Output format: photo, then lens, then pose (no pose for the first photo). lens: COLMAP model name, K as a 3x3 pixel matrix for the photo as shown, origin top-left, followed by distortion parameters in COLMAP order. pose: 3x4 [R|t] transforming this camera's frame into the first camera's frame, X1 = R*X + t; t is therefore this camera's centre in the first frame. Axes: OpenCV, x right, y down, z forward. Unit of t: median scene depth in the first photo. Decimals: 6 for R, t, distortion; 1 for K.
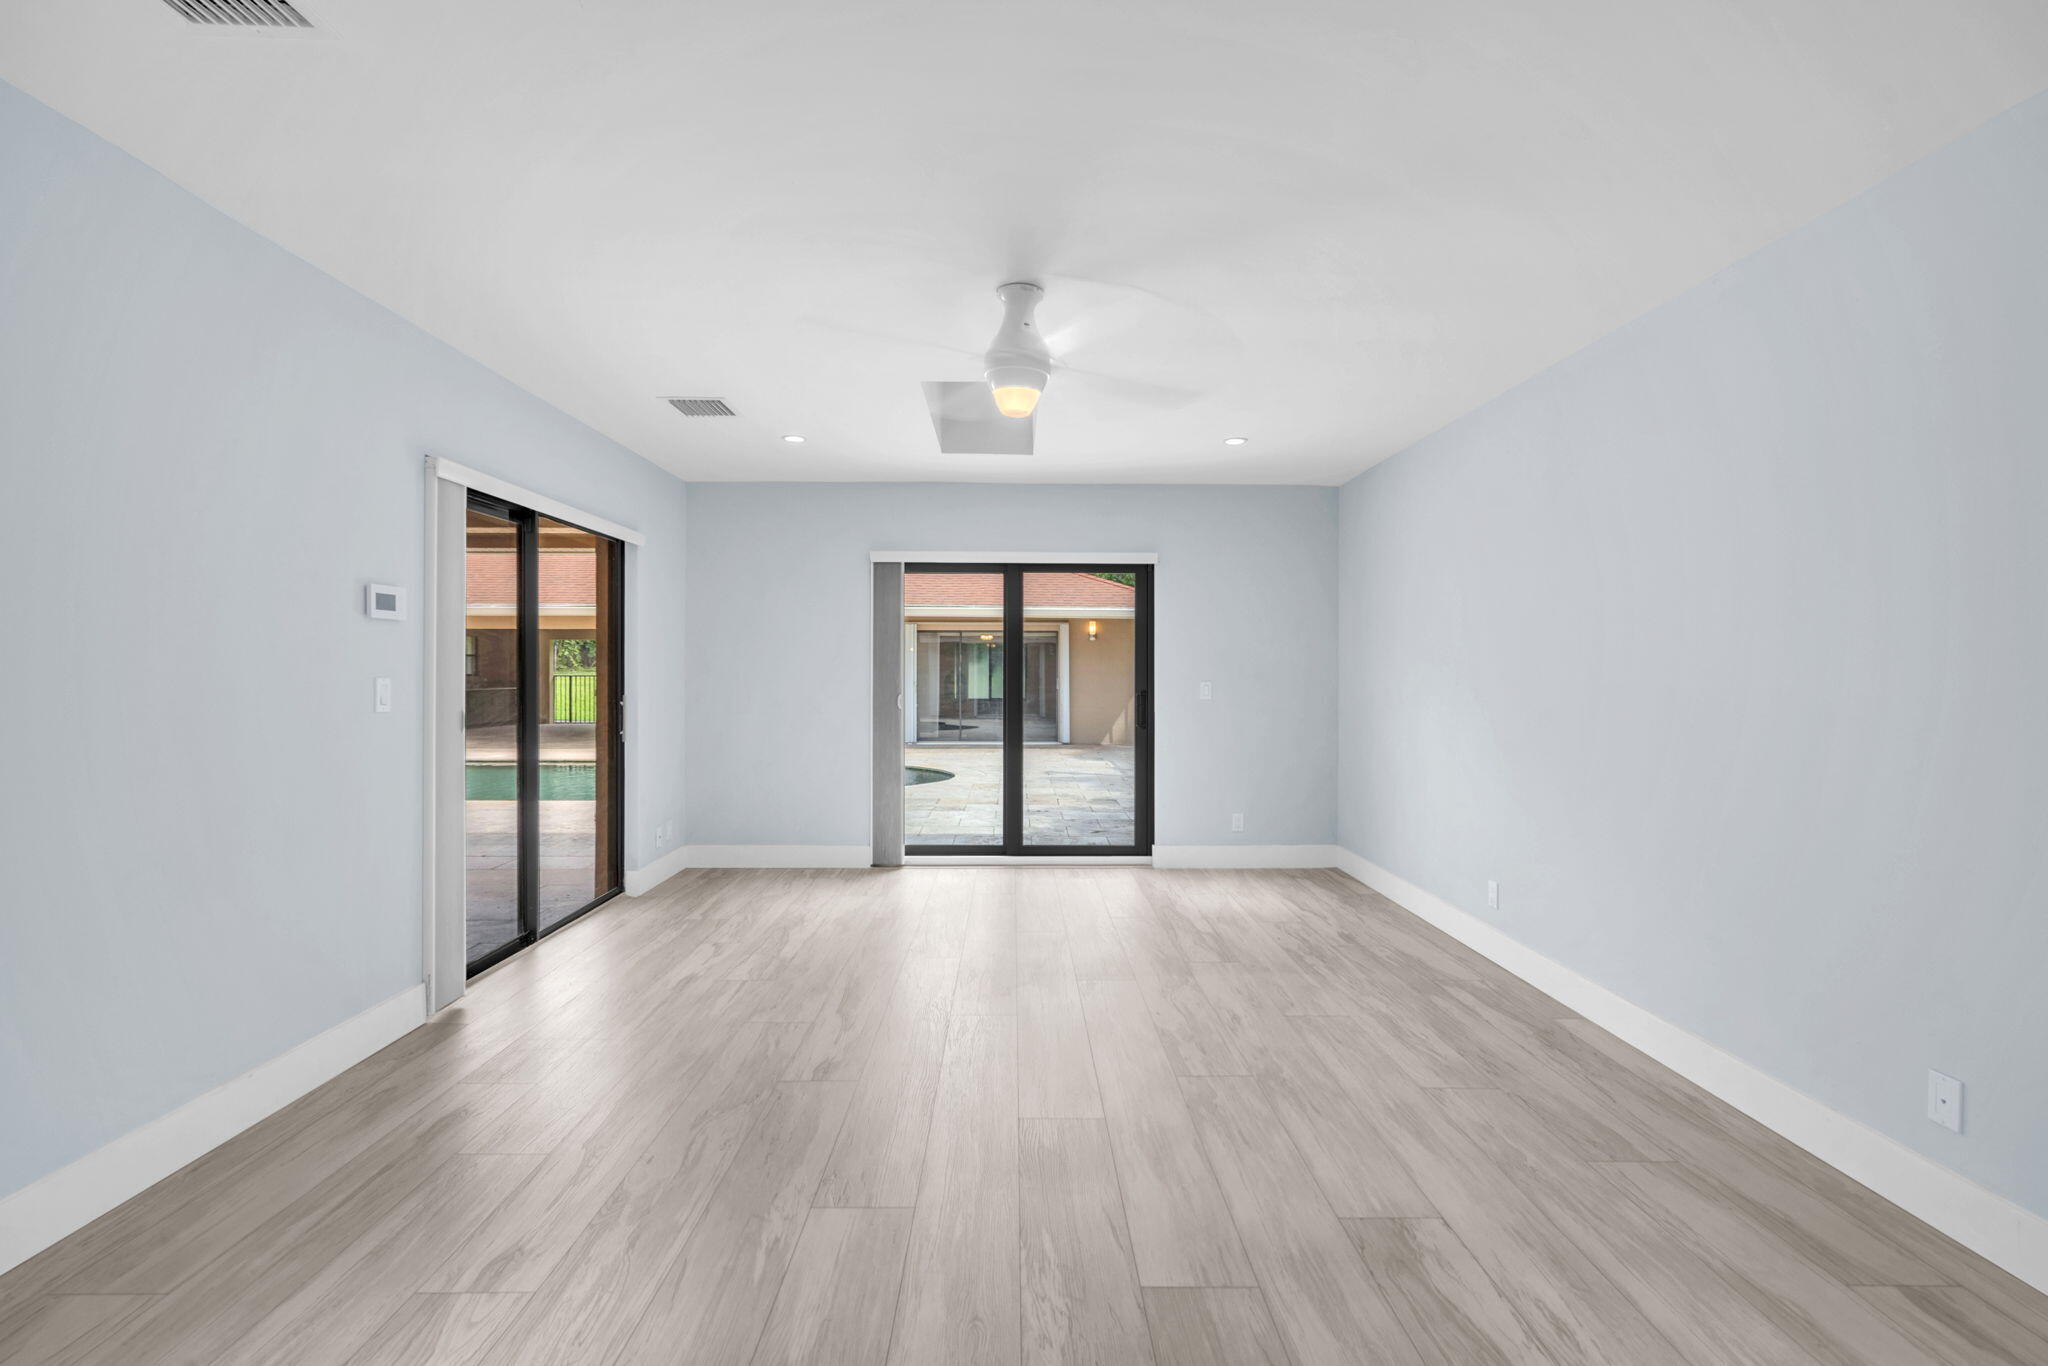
lens RADIAL K [[900.1, 0, 1024.0], [0, 900.1, 683.0], [0, 0, 1]] dist [-0.011386, 0.003559]
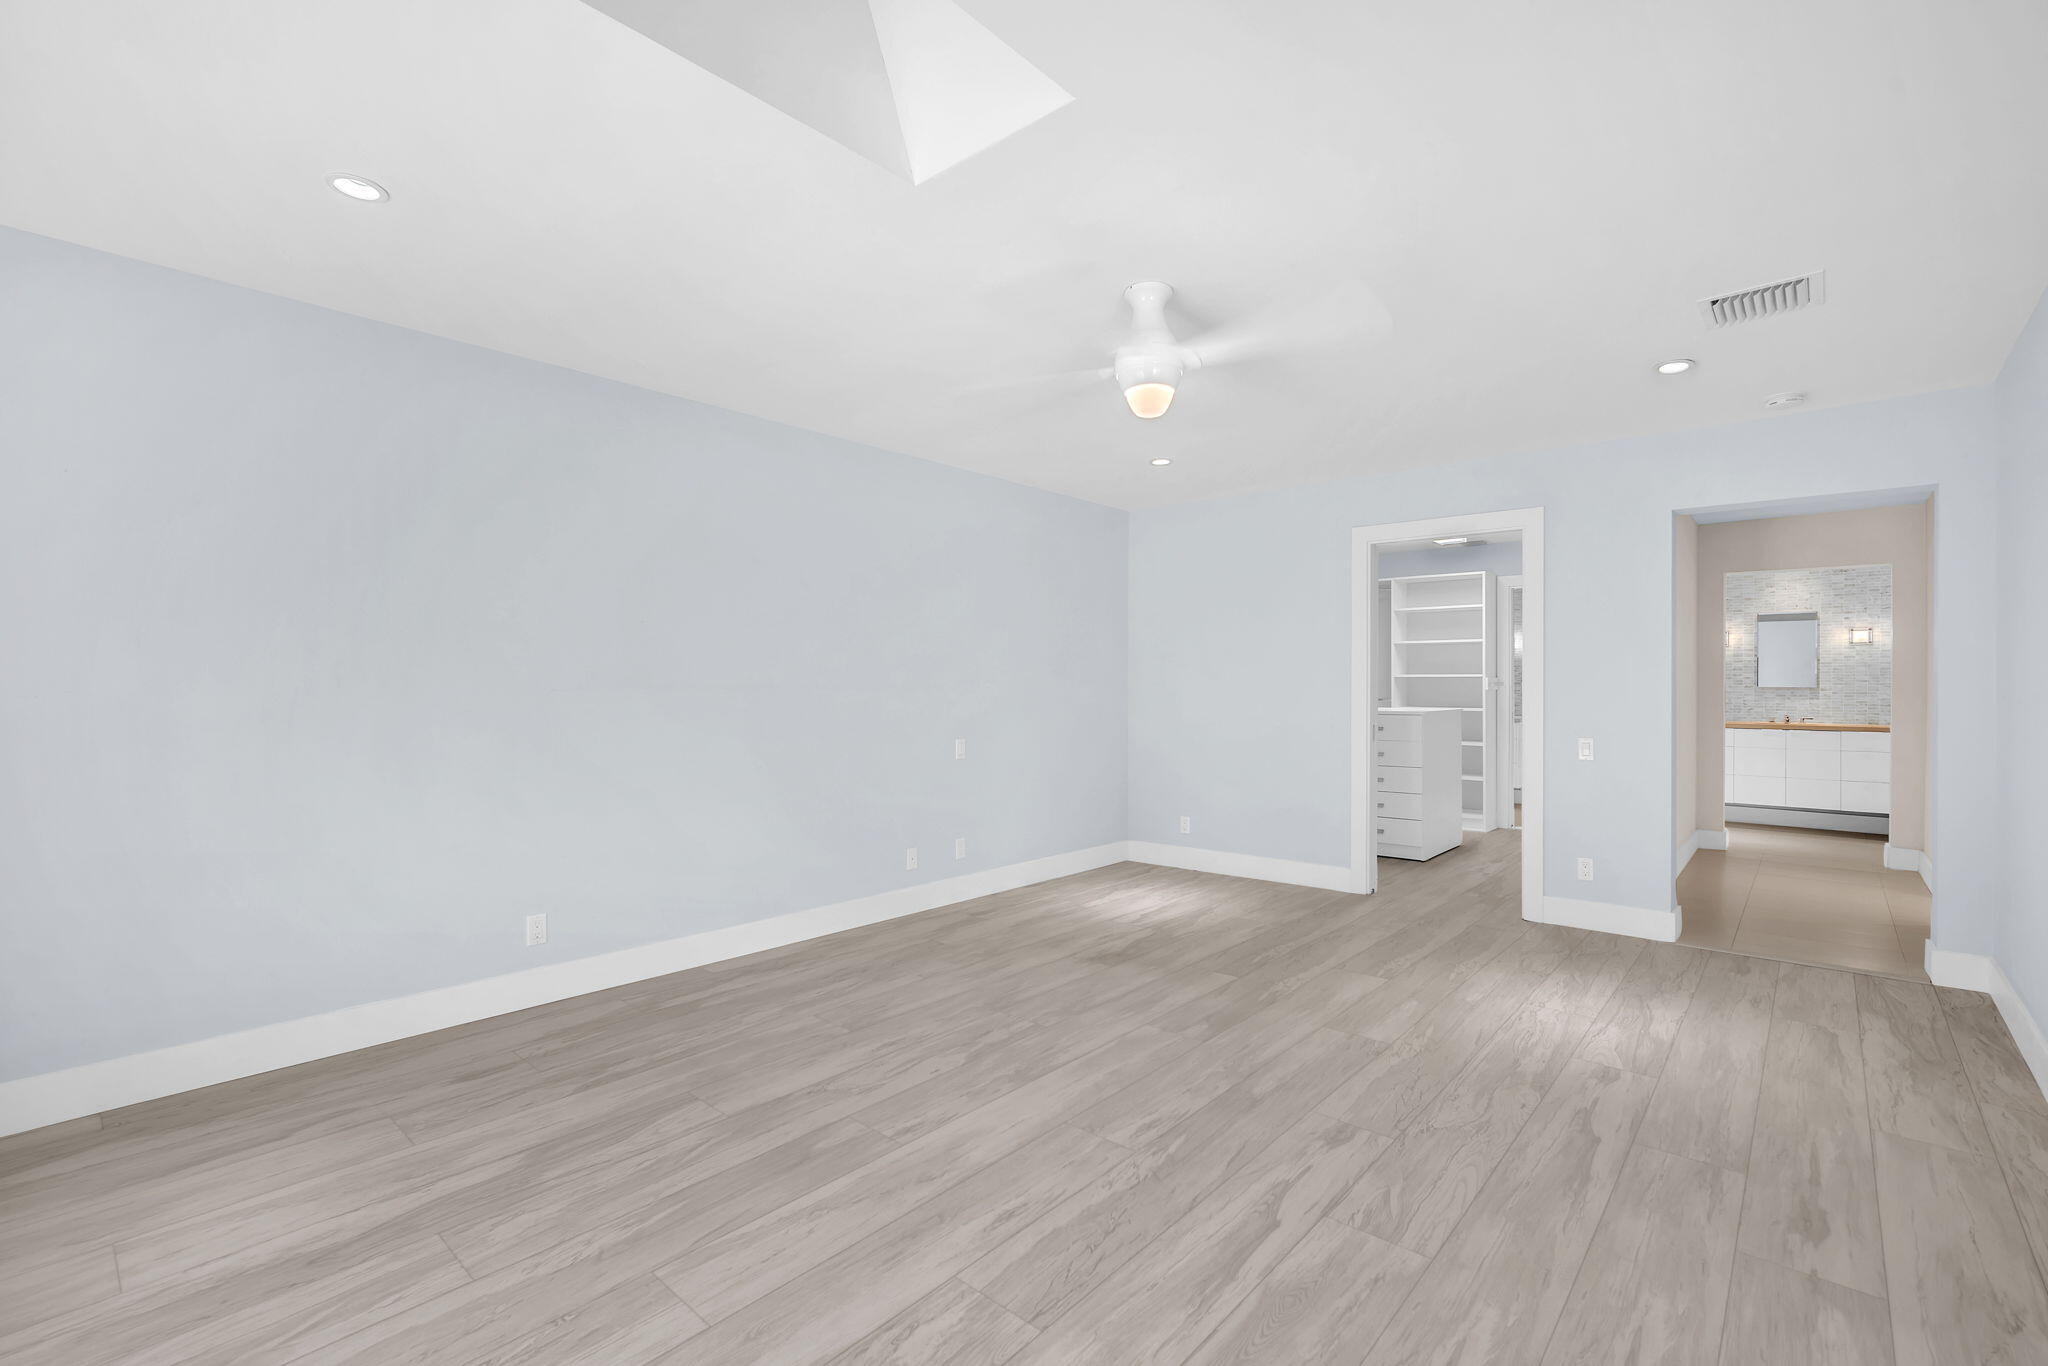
lens RADIAL K [[906.5, 0, 1030.9], [0, 906.5, 681.8], [0, 0, 1]] dist [-0.012093, 0.000569]
pose [[-0.745183, -0.004888, 0.666842, -0.437337], [0.001115, 0.999963, 0.008576, -0.012303], [-0.666859, 0.007134, -0.745149, 1.394663]]
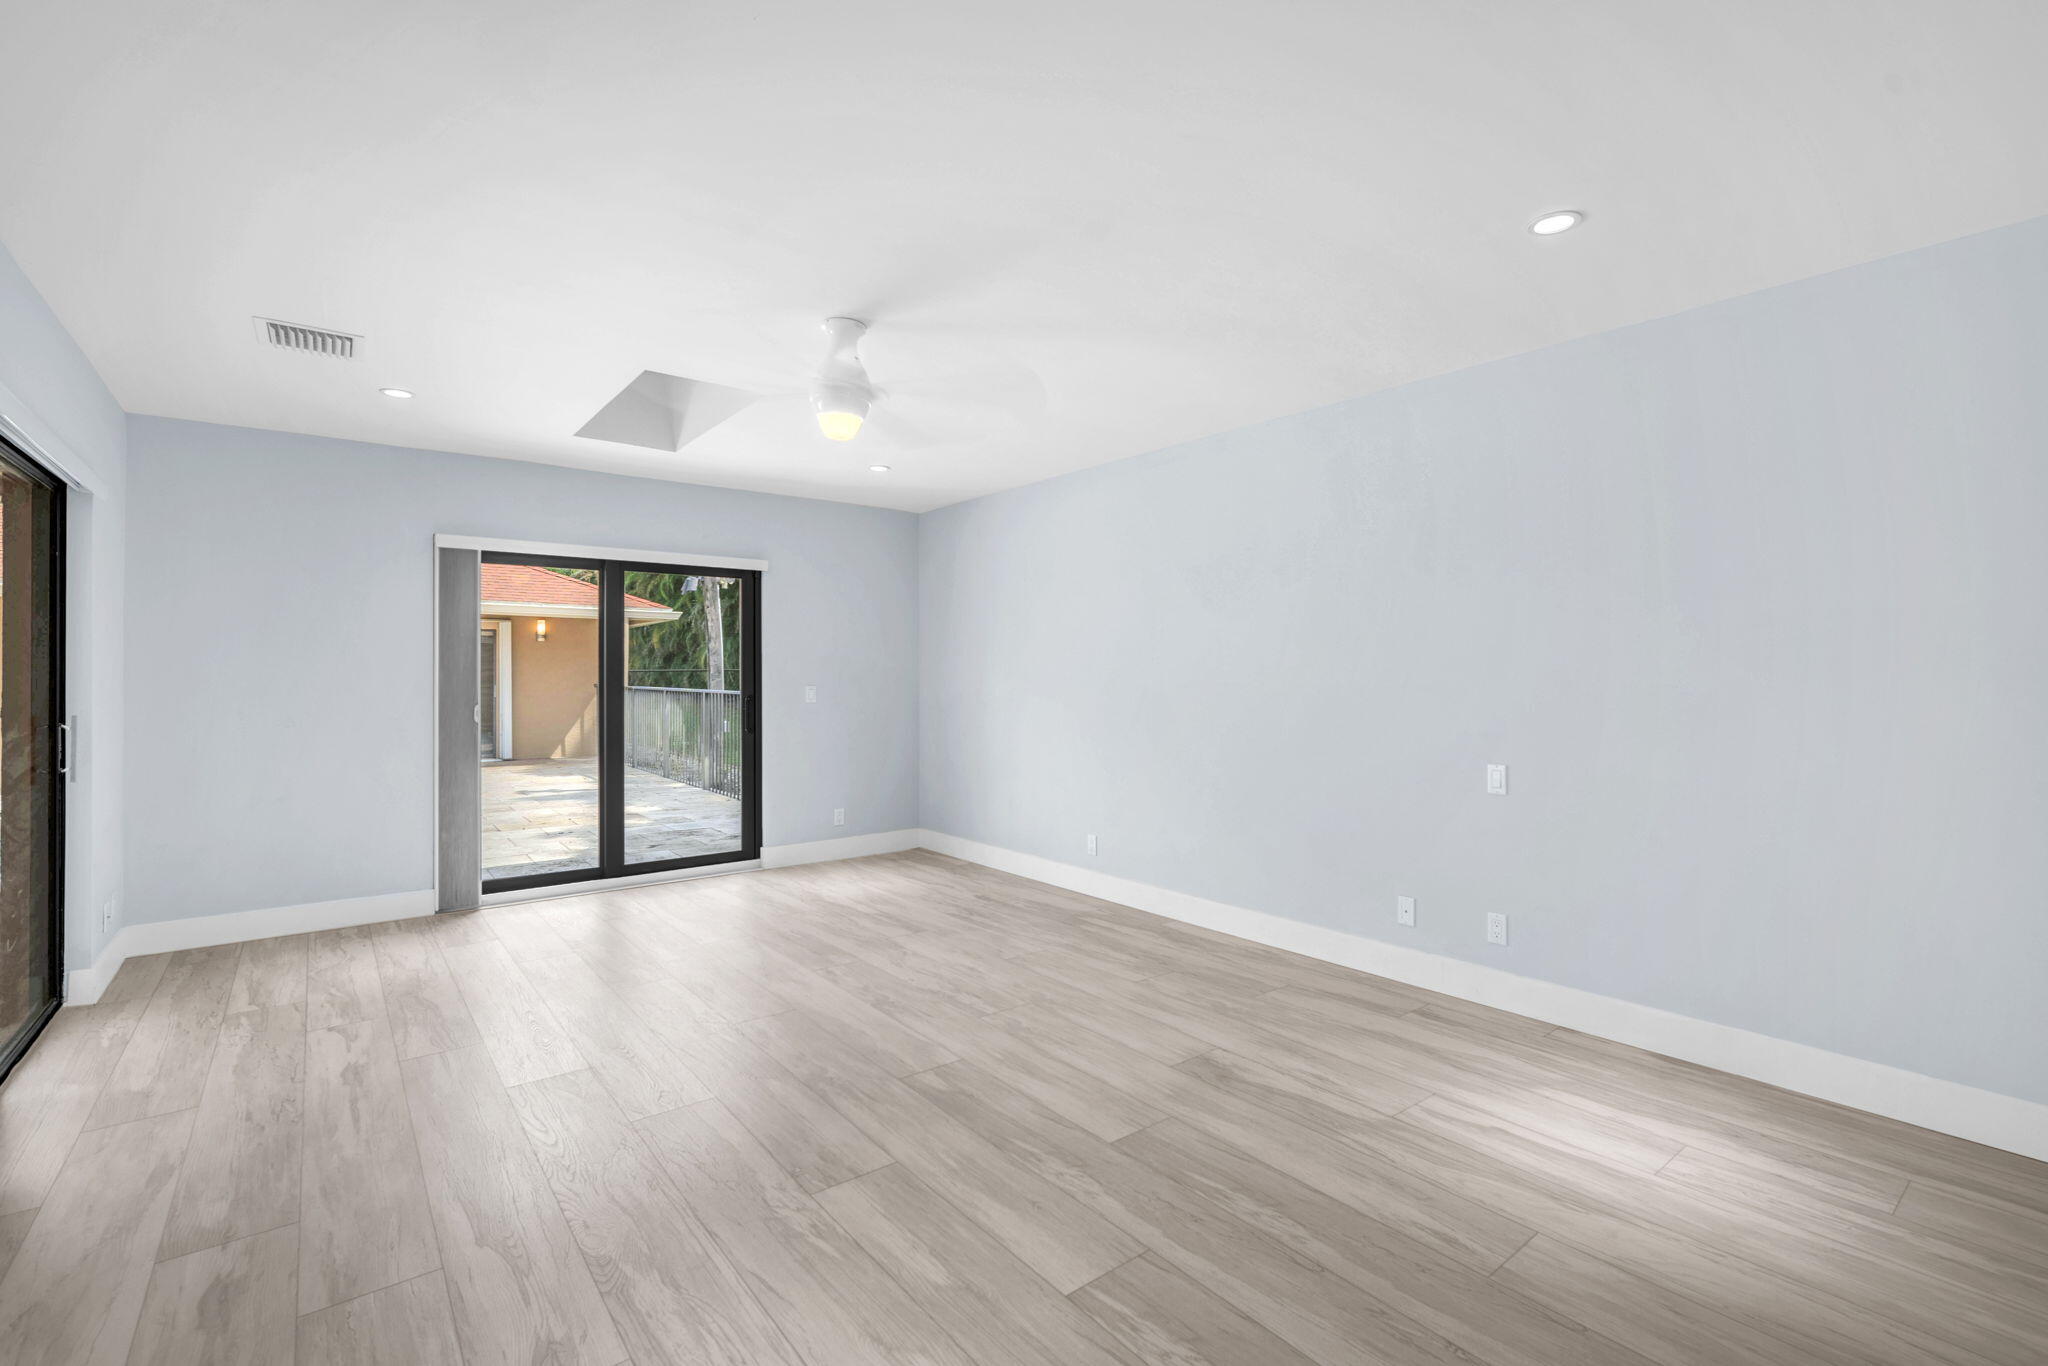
lens RADIAL K [[906.5, 0, 1030.9], [0, 906.5, 681.8], [0, 0, 1]] dist [-0.012093, 0.000569]
pose [[0.788474, -0.008521, 0.615008, -0.377739], [0.011651, 0.999932, -0.001084, -0.003446], [-0.614957, 0.008020, 0.788520, 0.007074]]
